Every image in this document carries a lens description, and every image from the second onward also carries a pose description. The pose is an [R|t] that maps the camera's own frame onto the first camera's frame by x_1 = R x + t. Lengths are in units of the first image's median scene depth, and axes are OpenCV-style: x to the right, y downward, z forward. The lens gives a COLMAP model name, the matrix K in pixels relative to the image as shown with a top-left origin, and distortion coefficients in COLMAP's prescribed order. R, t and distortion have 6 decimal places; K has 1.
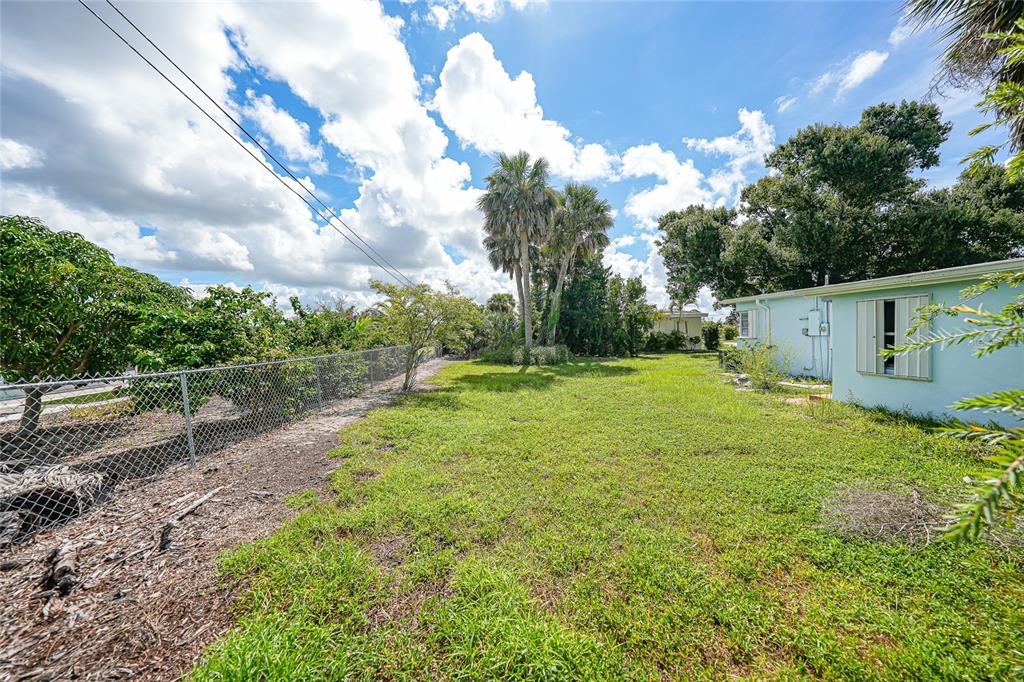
lens RADIAL K [[366.8, 0, 515.2], [0, 366.8, 338.1], [0, 0, 1]] dist [-0.028172, 0.006258]
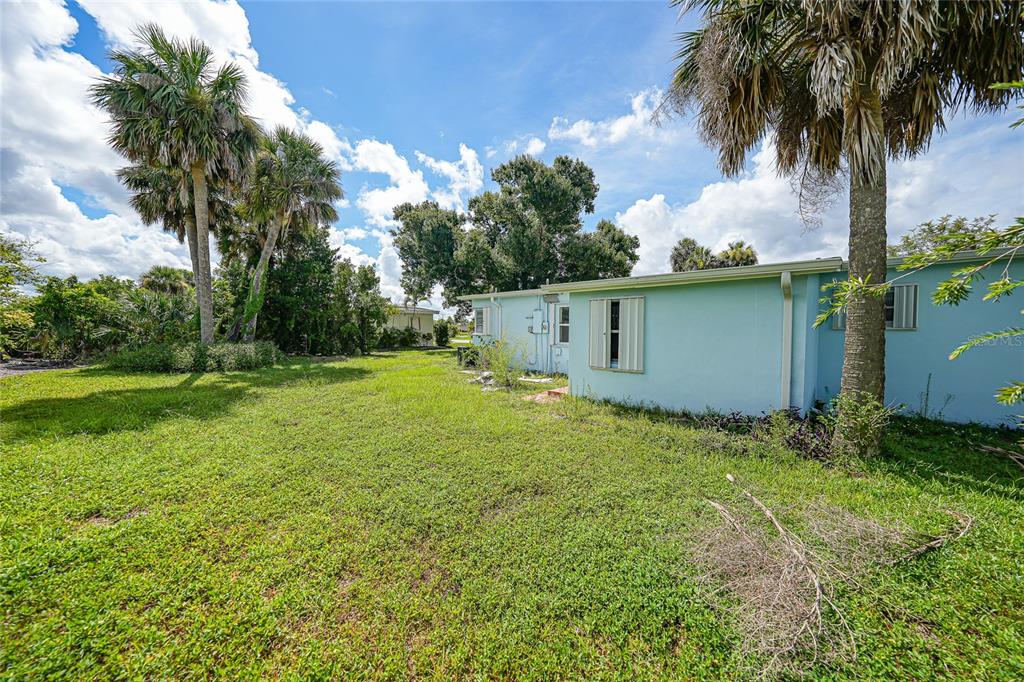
lens RADIAL K [[366.8, 0, 515.2], [0, 366.8, 338.1], [0, 0, 1]] dist [-0.028172, 0.006258]
pose [[0.759685, 0.006278, 0.650261, 0.029264], [-0.012249, 0.999914, 0.004656, 0.002303], [-0.650176, -0.011502, 0.759696, 0.108479]]
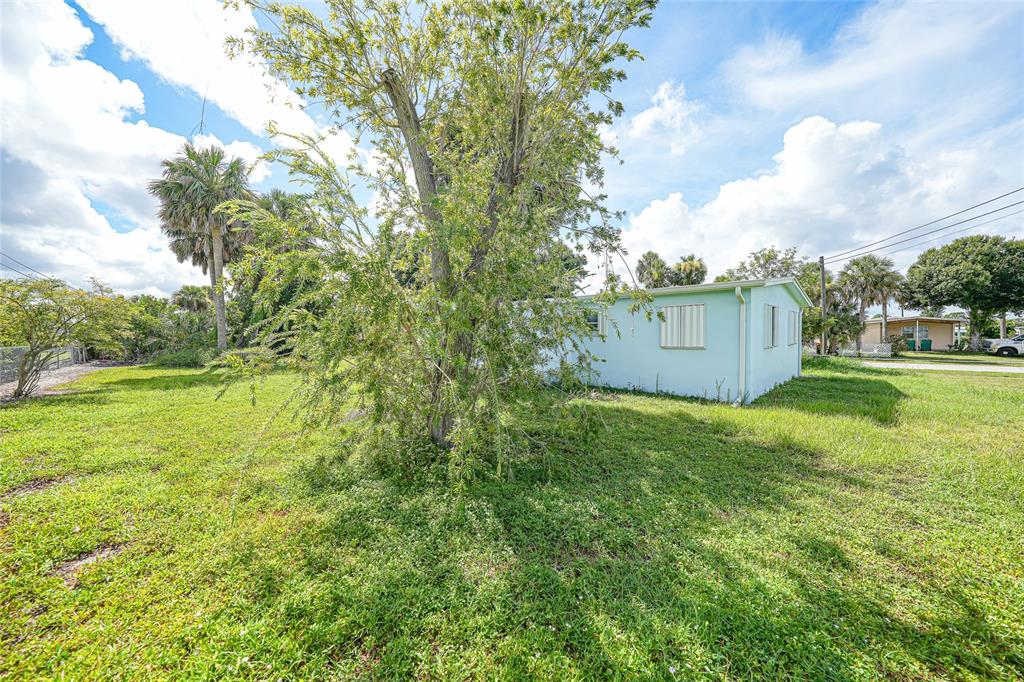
lens RADIAL K [[392.7, 0, 512.2], [0, 392.7, 338.1], [0, 0, 1]] dist [-0.047778, 0.036701]
pose [[0.806280, 0.014070, 0.591367, 0.040728], [-0.009368, 0.999895, -0.011017, -0.001197], [-0.591460, 0.003342, 0.806327, -0.209859]]
